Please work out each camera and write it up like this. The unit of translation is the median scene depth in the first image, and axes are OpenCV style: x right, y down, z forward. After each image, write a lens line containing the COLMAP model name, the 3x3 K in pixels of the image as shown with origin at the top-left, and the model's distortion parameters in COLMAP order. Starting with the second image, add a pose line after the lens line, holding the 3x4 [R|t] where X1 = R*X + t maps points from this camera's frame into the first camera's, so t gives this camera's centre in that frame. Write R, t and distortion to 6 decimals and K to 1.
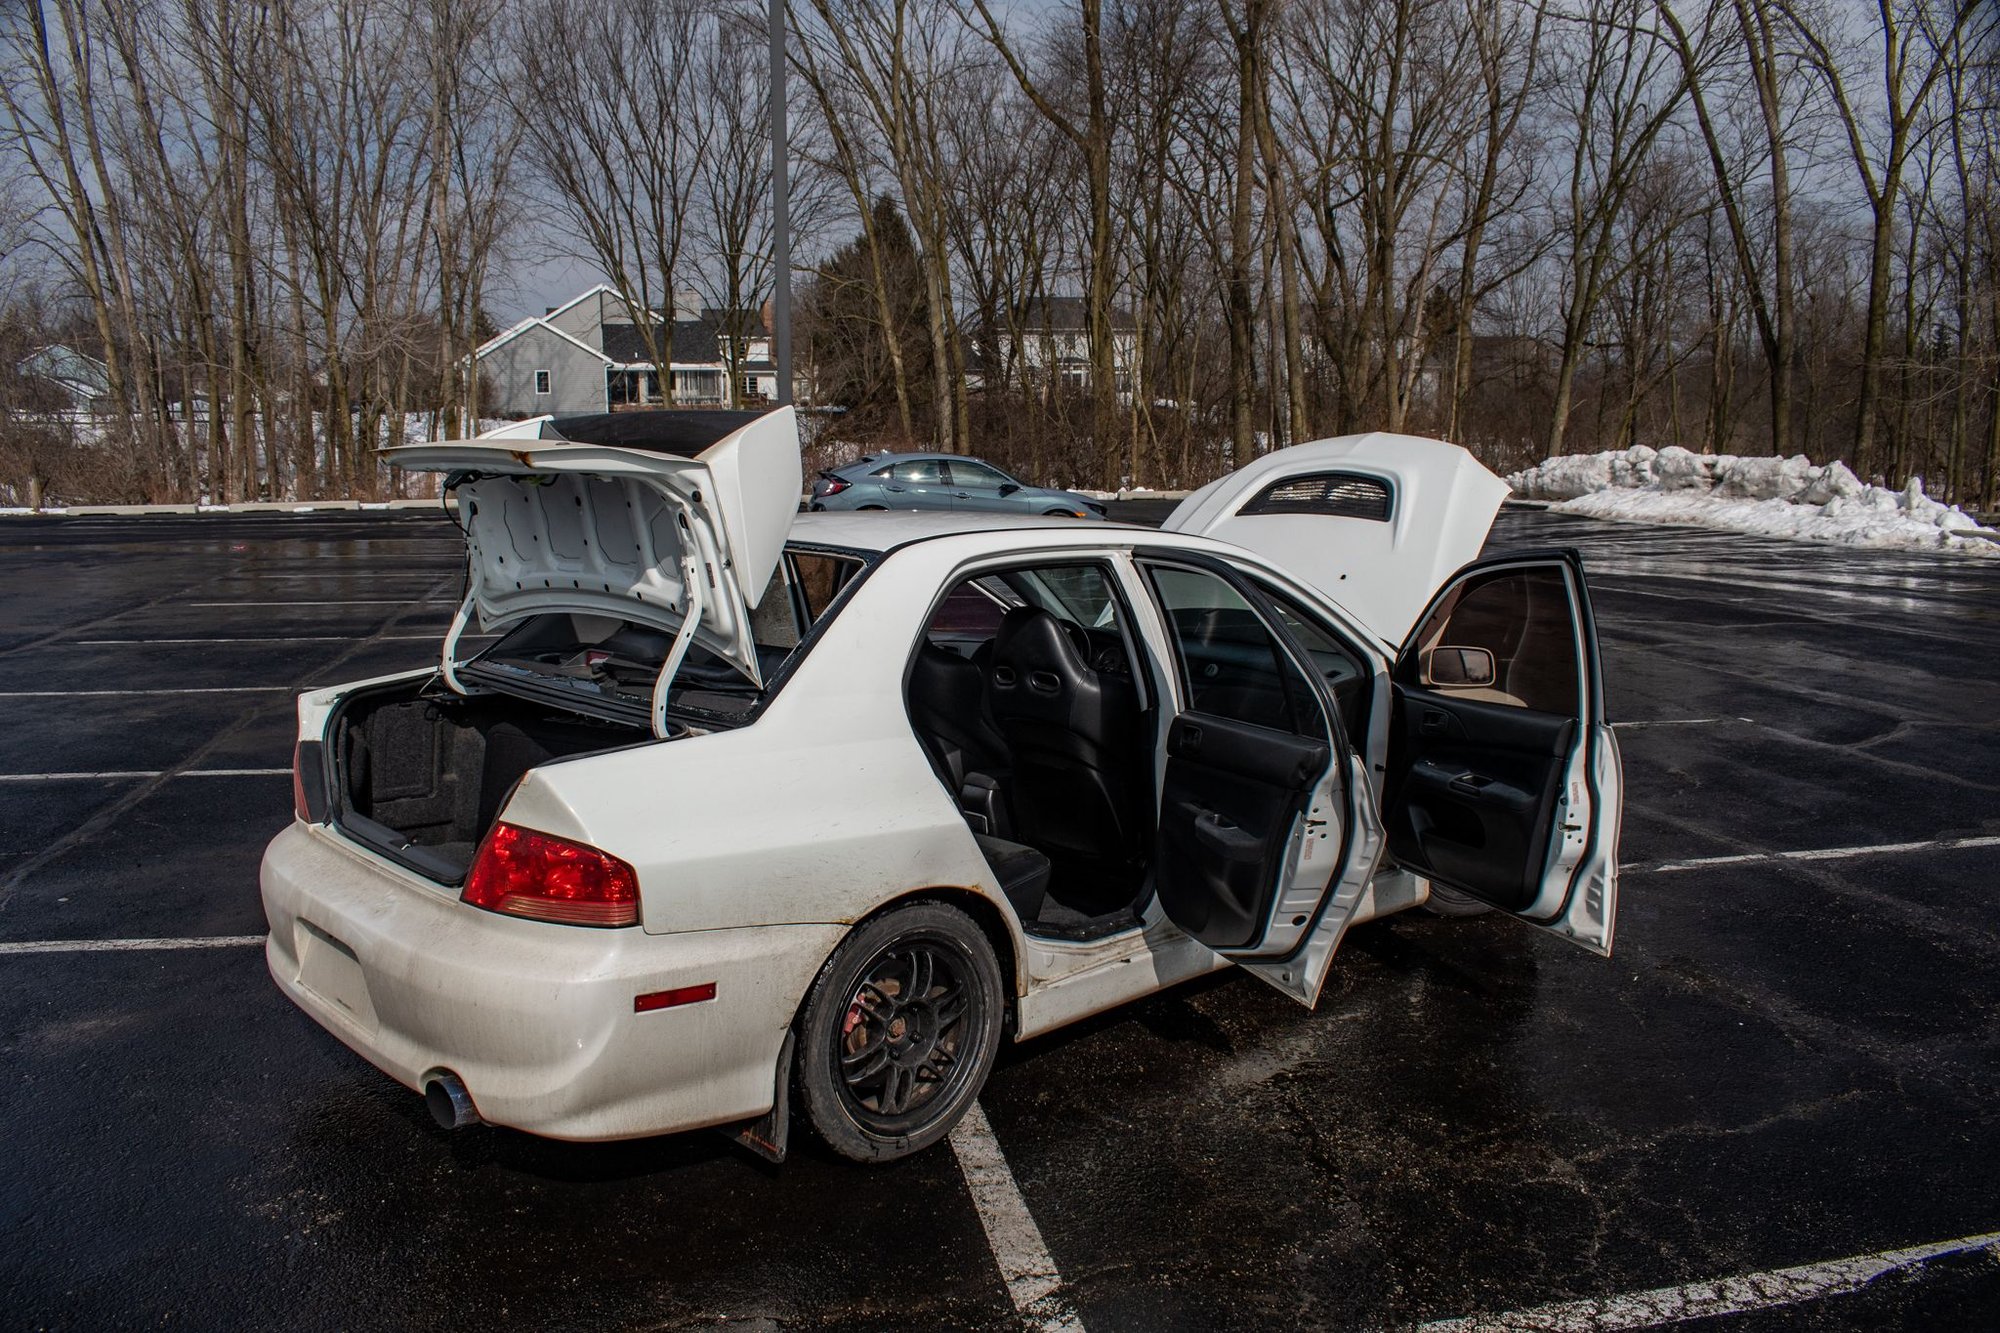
lens RADIAL K [[1557.1, 0, 992.6], [0, 1557.1, 669.1], [0, 0, 1]] dist [-0.101133, 0.021883]
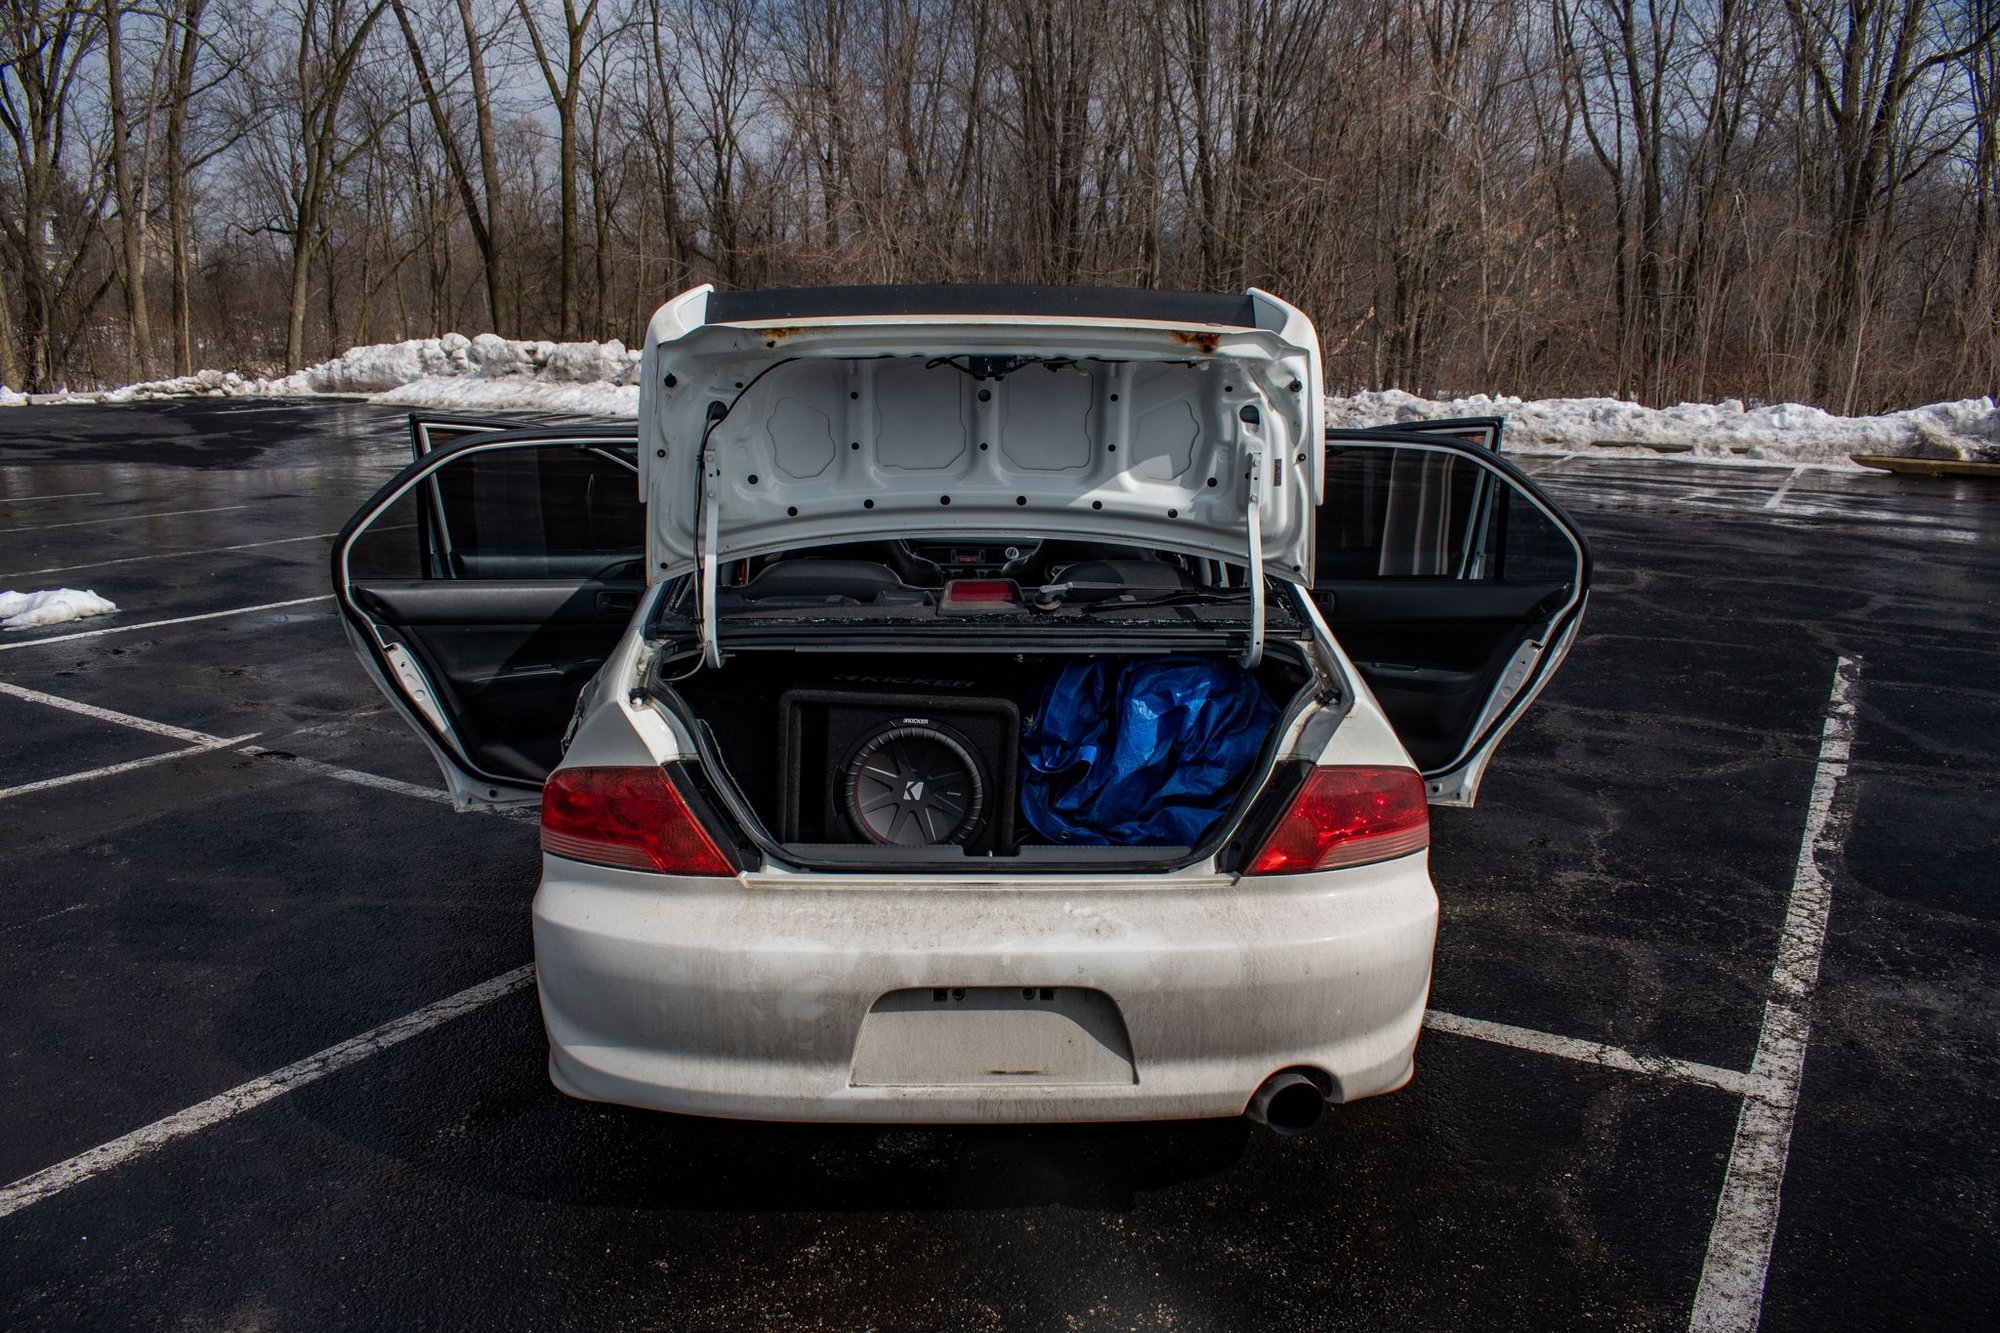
lens RADIAL K [[1557.1, 0, 992.6], [0, 1557.1, 669.1], [0, 0, 1]] dist [-0.101133, 0.021883]
pose [[0.665566, -0.151876, 0.730723, -0.120806], [0.100113, 0.988395, 0.114246, -0.008195], [-0.739594, -0.002883, 0.673047, 0.062192]]
